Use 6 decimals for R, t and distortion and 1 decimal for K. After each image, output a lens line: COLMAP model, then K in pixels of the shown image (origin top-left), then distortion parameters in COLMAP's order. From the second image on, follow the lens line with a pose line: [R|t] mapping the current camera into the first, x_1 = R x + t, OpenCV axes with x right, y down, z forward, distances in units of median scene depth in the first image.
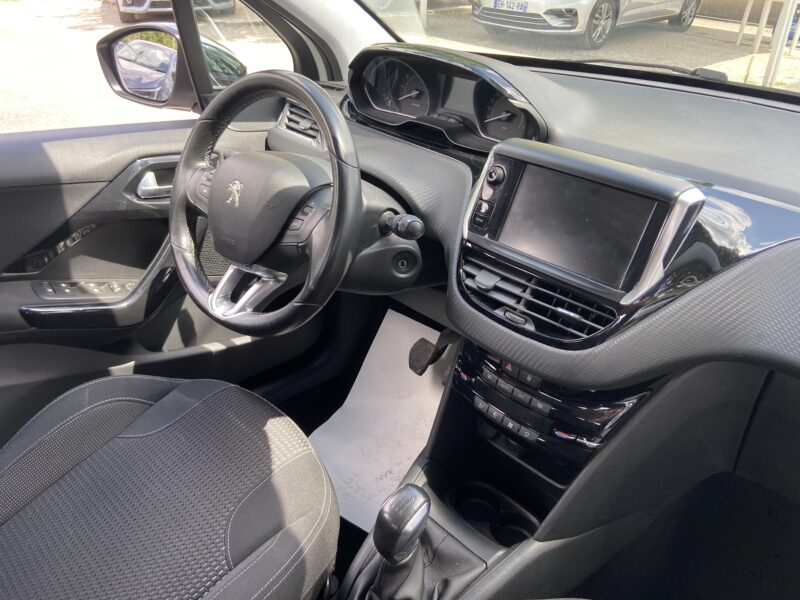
lens RADIAL K [[601.4, 0, 400.0], [0, 601.4, 300.0], [0, 0, 1]] dist [0.090767, -0.123876]
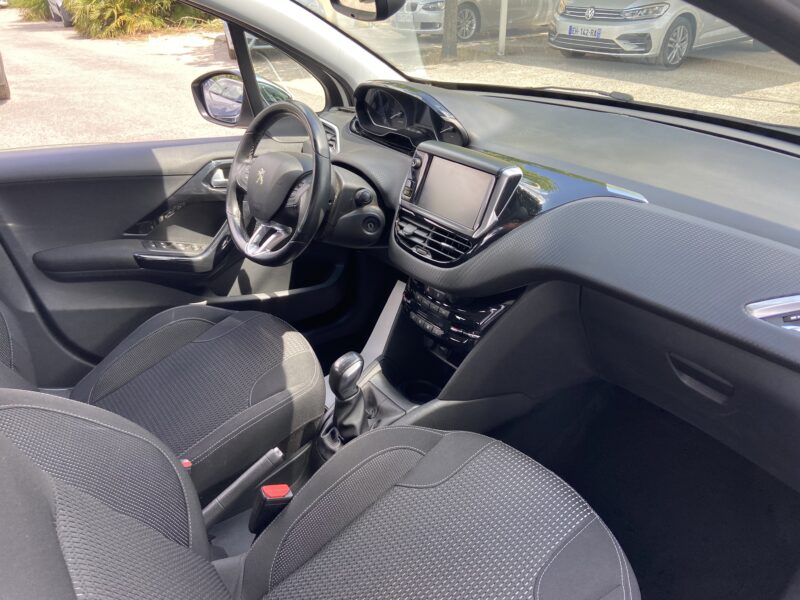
lens RADIAL K [[588.9, 0, 402.3], [0, 588.9, 299.0], [0, 0, 1]] dist [0.079804, -0.096207]
pose [[0.990248, 0.026788, -0.136714, 0.265076], [-0.031238, 0.999046, -0.030508, 0.152119], [0.135766, 0.034481, 0.990141, -0.406526]]
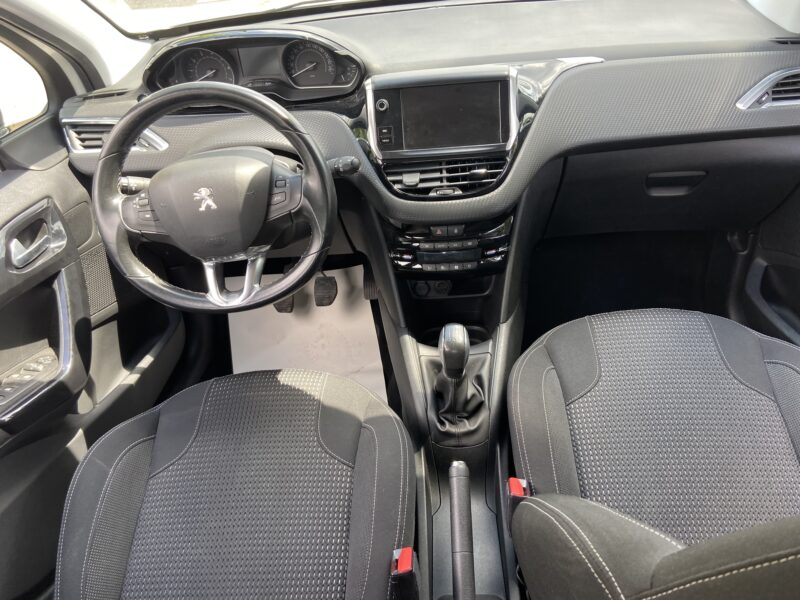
lens RADIAL K [[622.1, 0, 400.0], [0, 622.1, 300.0], [0, 0, 1]] dist [0.077331, -0.140211]
pose [[0.729777, -0.488059, 0.478772, -0.546940], [0.439316, 0.871331, 0.218597, -0.089373], [-0.523857, 0.050805, 0.850289, -0.153870]]
